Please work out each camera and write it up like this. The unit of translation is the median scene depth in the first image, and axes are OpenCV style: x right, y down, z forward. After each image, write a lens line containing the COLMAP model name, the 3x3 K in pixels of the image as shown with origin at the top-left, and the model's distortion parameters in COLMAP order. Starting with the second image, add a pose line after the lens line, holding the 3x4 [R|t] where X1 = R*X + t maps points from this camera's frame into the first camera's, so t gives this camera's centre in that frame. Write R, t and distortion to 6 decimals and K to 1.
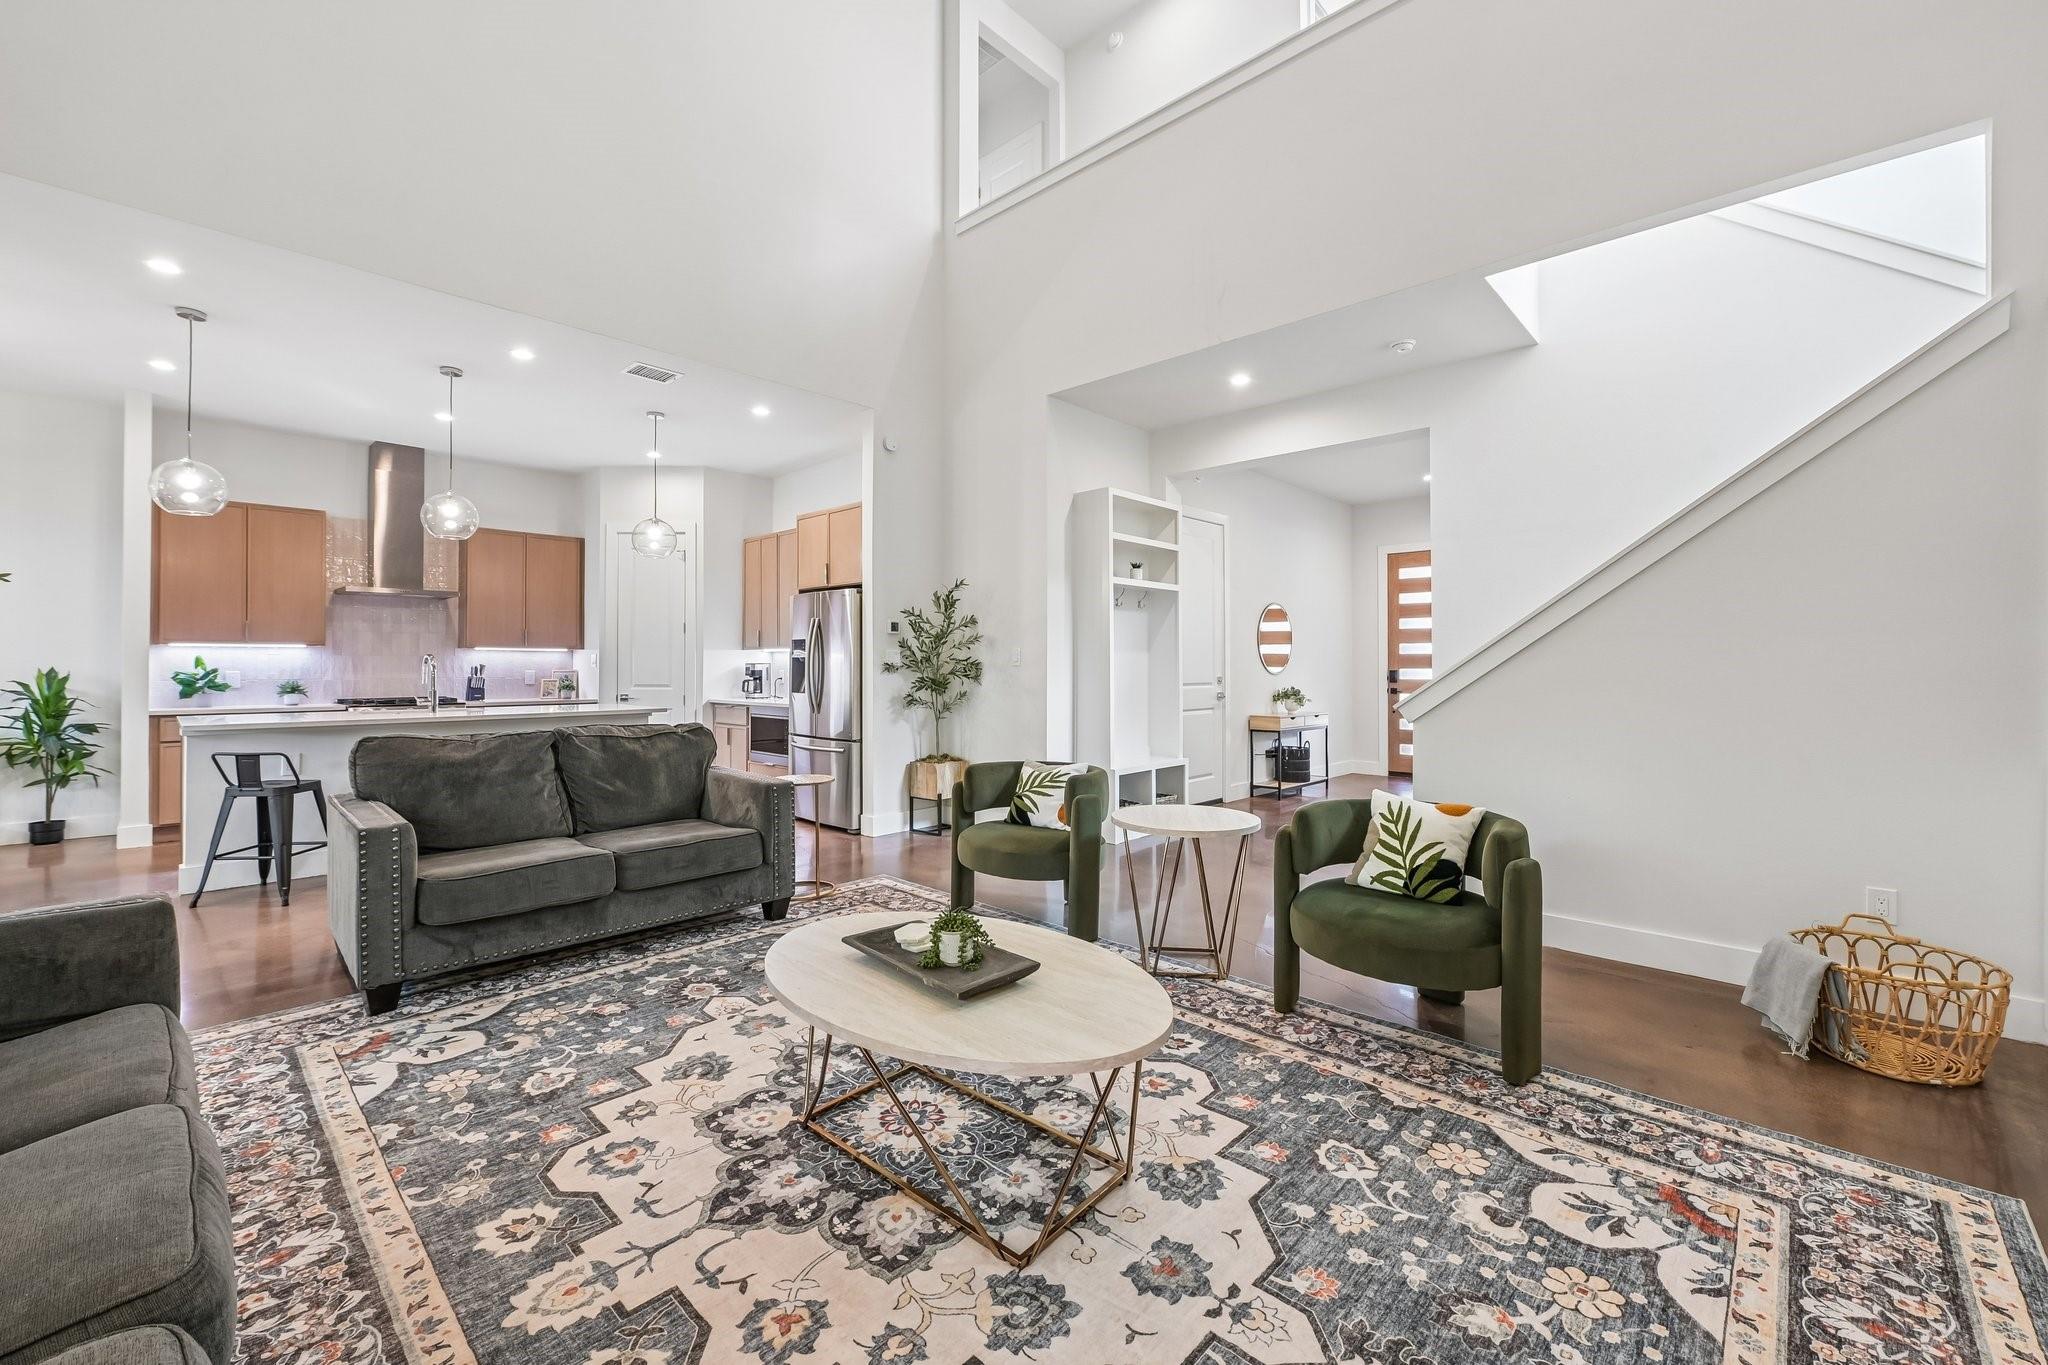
lens RADIAL K [[817.1, 0, 1021.7], [0, 817.1, 659.5], [0, 0, 1]] dist [-0.006731, -0.000023]
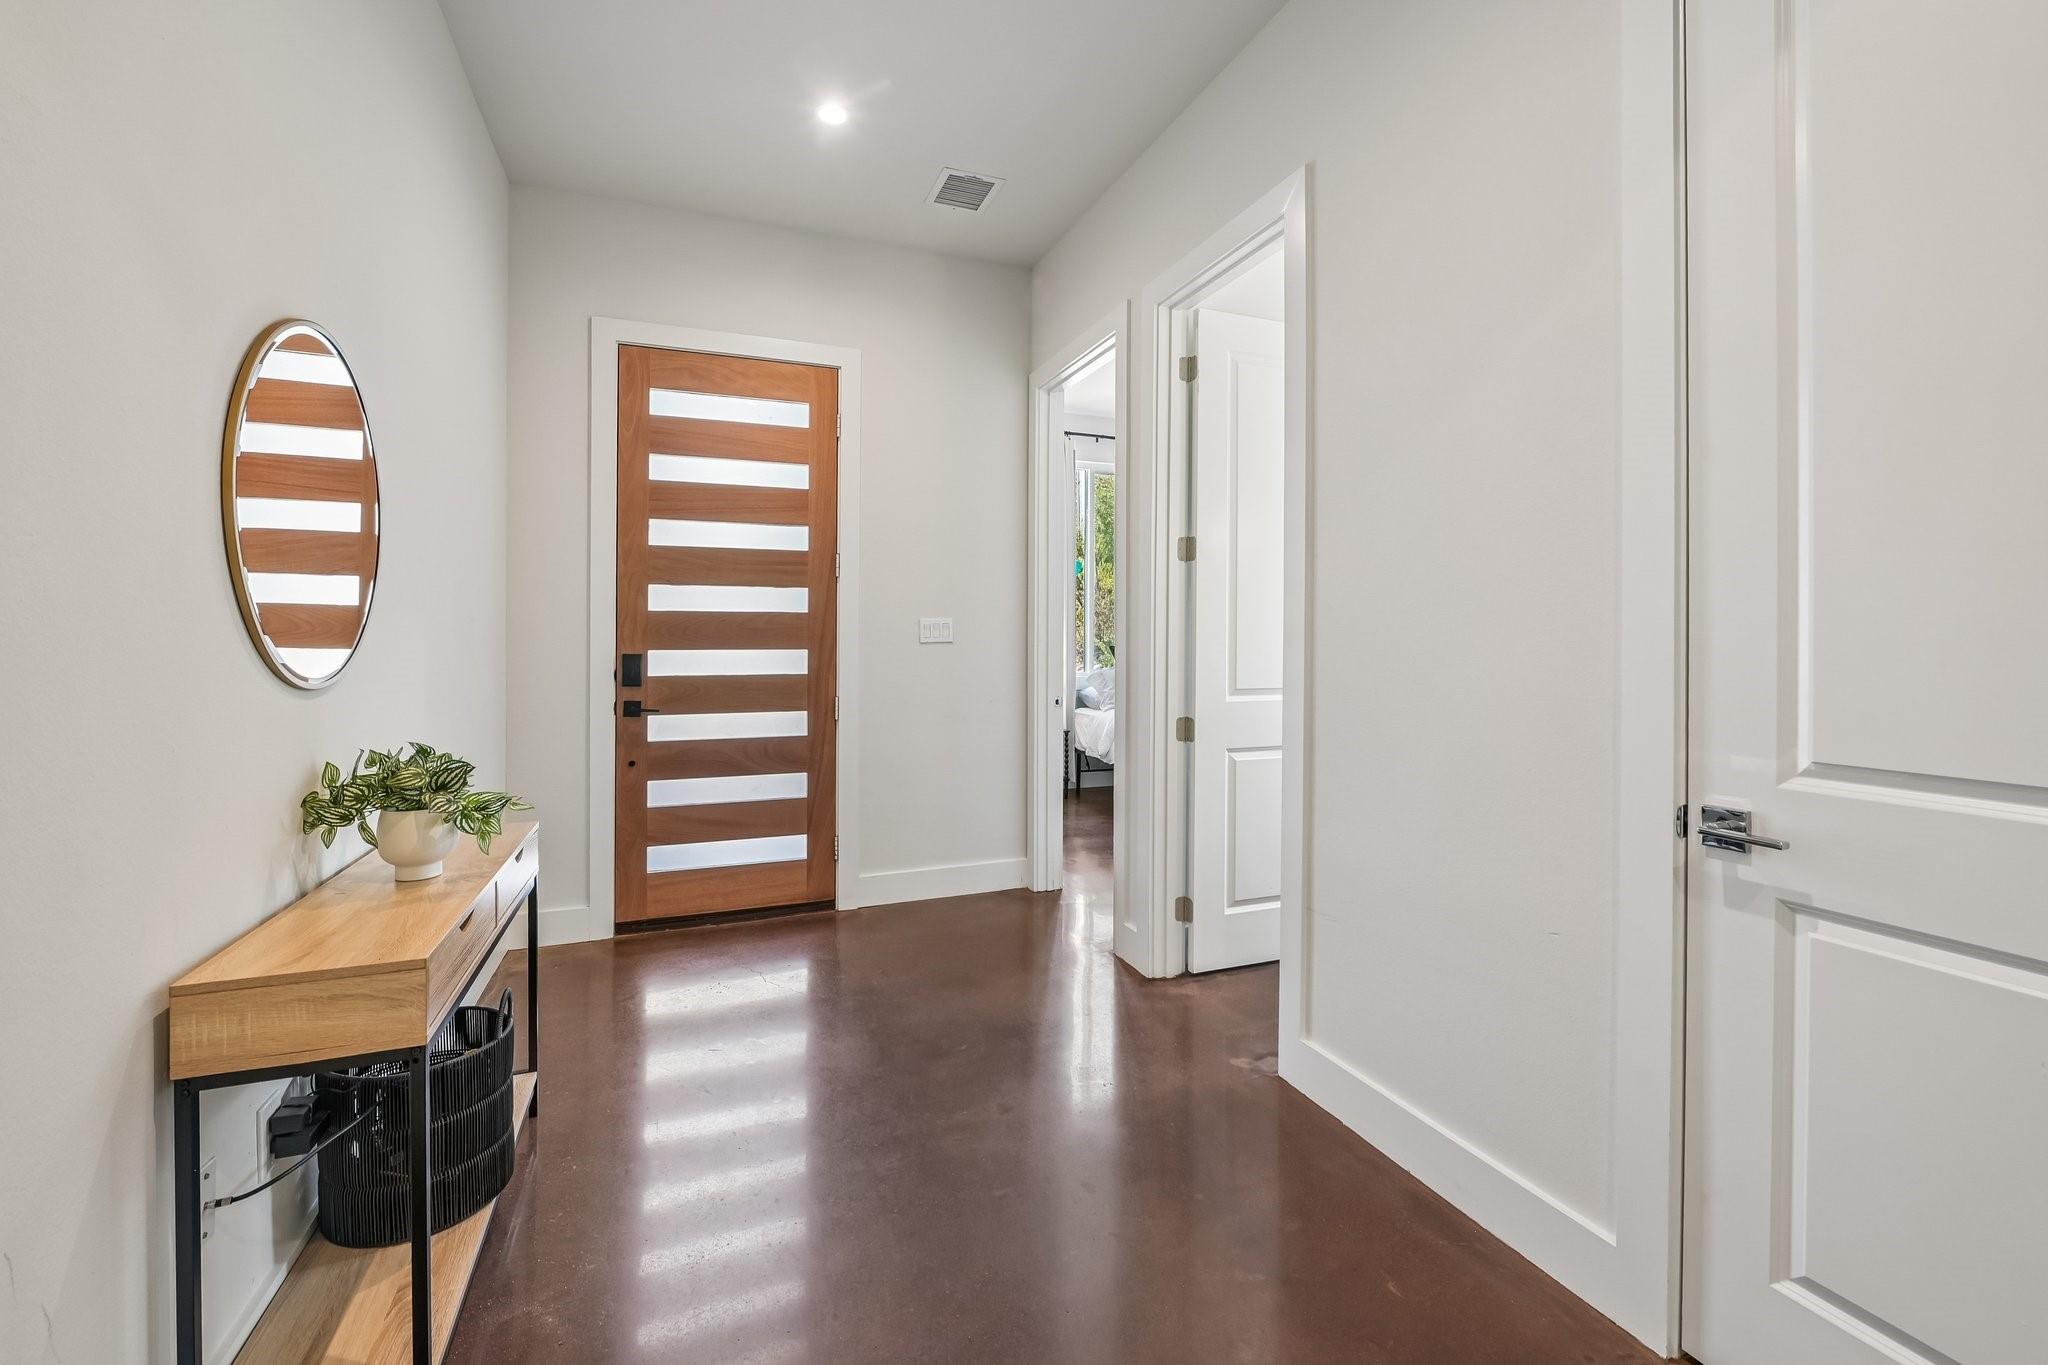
lens RADIAL K [[864.0, 0, 996.3], [0, 864.0, 637.0], [0, 0, 1]] dist [-0.001177, -0.000284]
pose [[0.453038, 0.004971, 0.891477, 0.674831], [-0.008197, 0.999965, -0.001411, 0.016604], [-0.891454, -0.006668, 0.453063, 2.570552]]
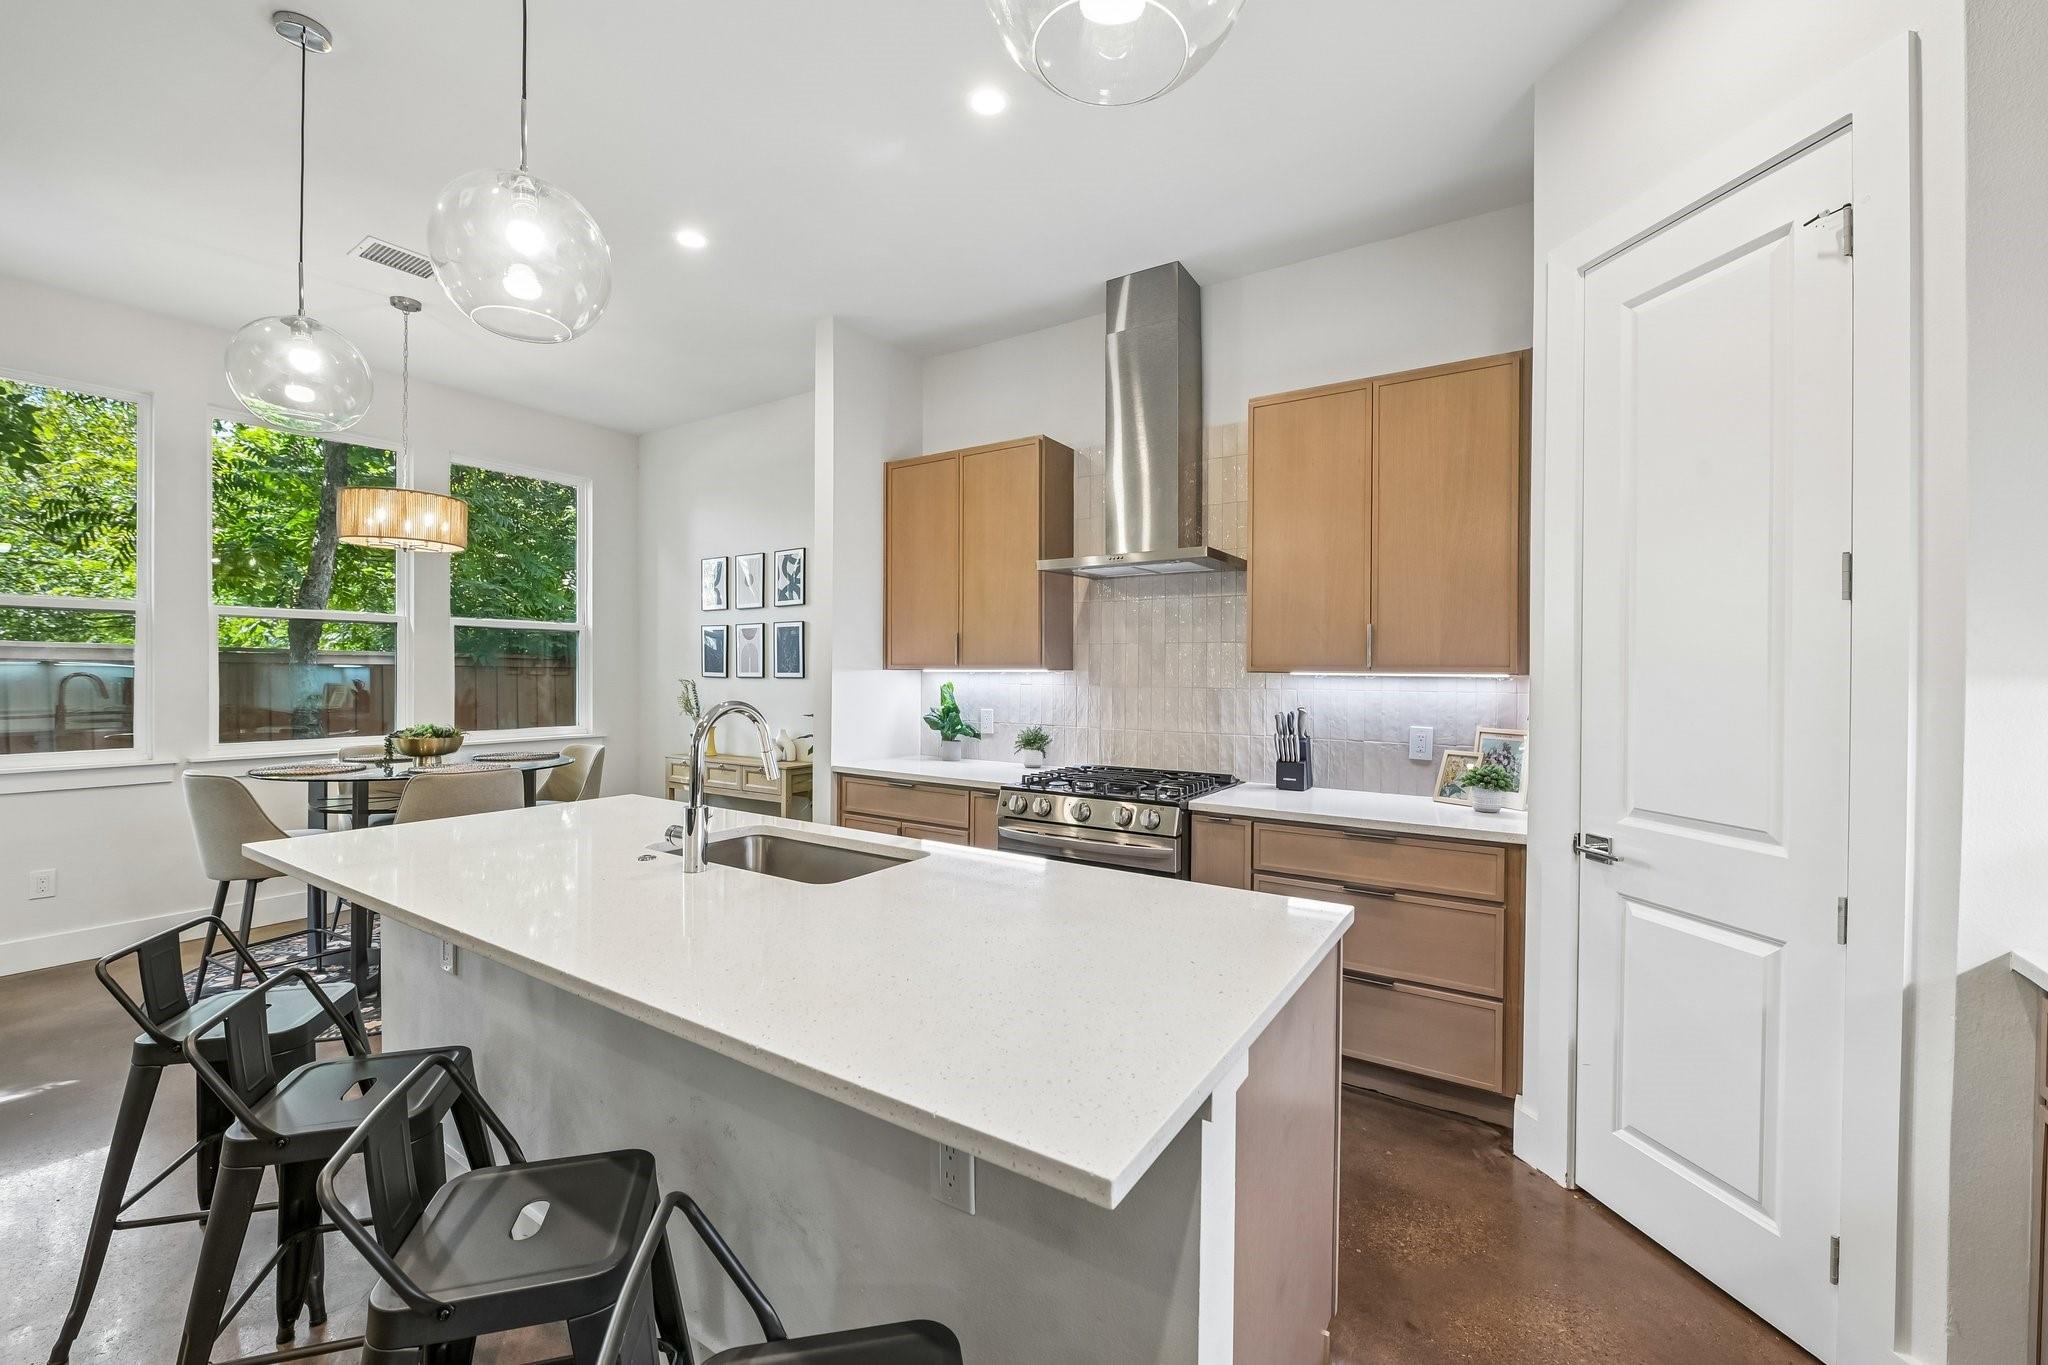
lens RADIAL K [[817.1, 0, 1031.7], [0, 817.1, 676.3], [0, 0, 1]] dist [-0.006731, -0.000023]
pose [[0.176876, 0.006968, -0.984208, -0.789823], [-0.001435, 0.999976, 0.006821, -0.044611], [0.984232, 0.000206, 0.176882, 2.395281]]
